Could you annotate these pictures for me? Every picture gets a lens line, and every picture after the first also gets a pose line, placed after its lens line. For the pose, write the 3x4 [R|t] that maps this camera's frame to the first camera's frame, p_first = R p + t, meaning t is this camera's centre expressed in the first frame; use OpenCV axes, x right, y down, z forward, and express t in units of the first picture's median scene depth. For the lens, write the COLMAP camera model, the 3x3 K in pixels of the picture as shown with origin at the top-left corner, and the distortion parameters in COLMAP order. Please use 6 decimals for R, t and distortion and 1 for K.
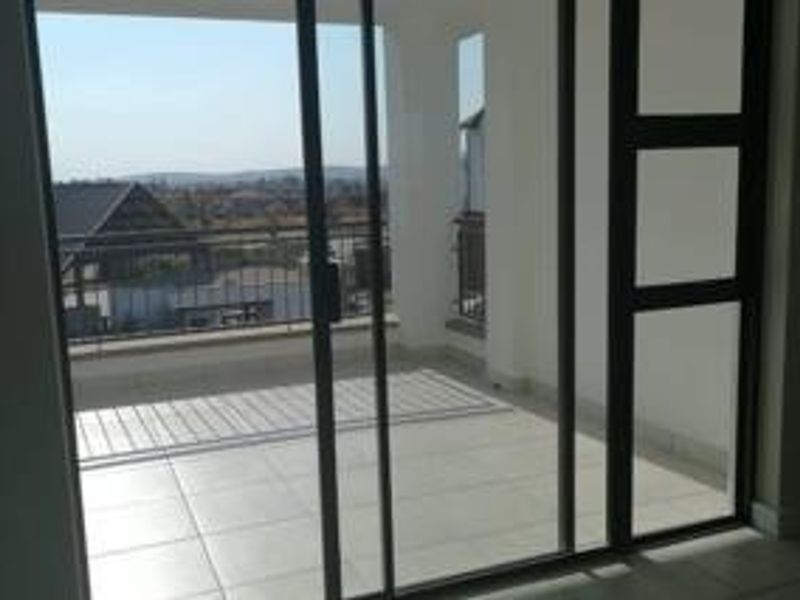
lens RADIAL K [[952.7, 0, 400.0], [0, 952.7, 300.0], [0, 0, 1]] dist [-0.000375, -0.000723]
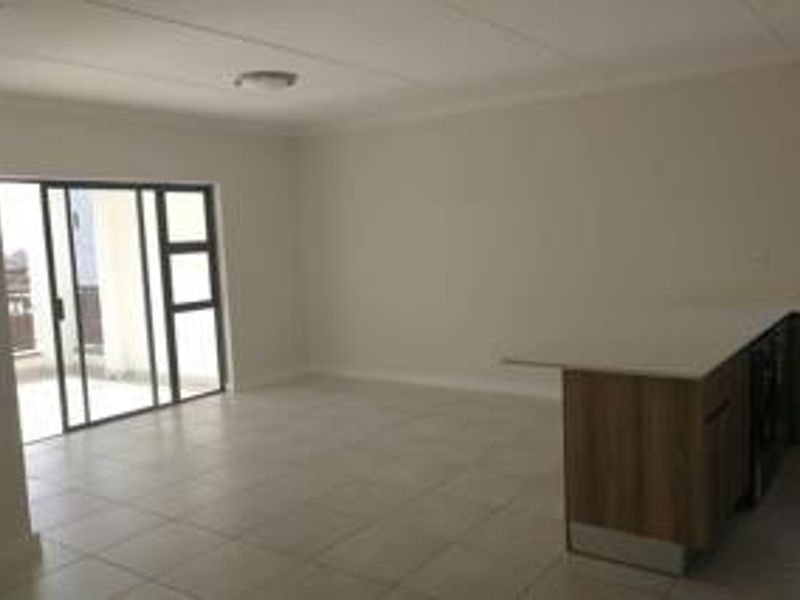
lens RADIAL K [[743.8, 0, 400.0], [0, 743.8, 300.0], [0, 0, 1]] dist [-0.010991, -0.007500]
pose [[0.869893, -0.057917, 0.489828, -0.229500], [0.101422, 0.992864, -0.062721, 0.172058], [-0.482700, 0.104240, 0.869560, -1.156282]]
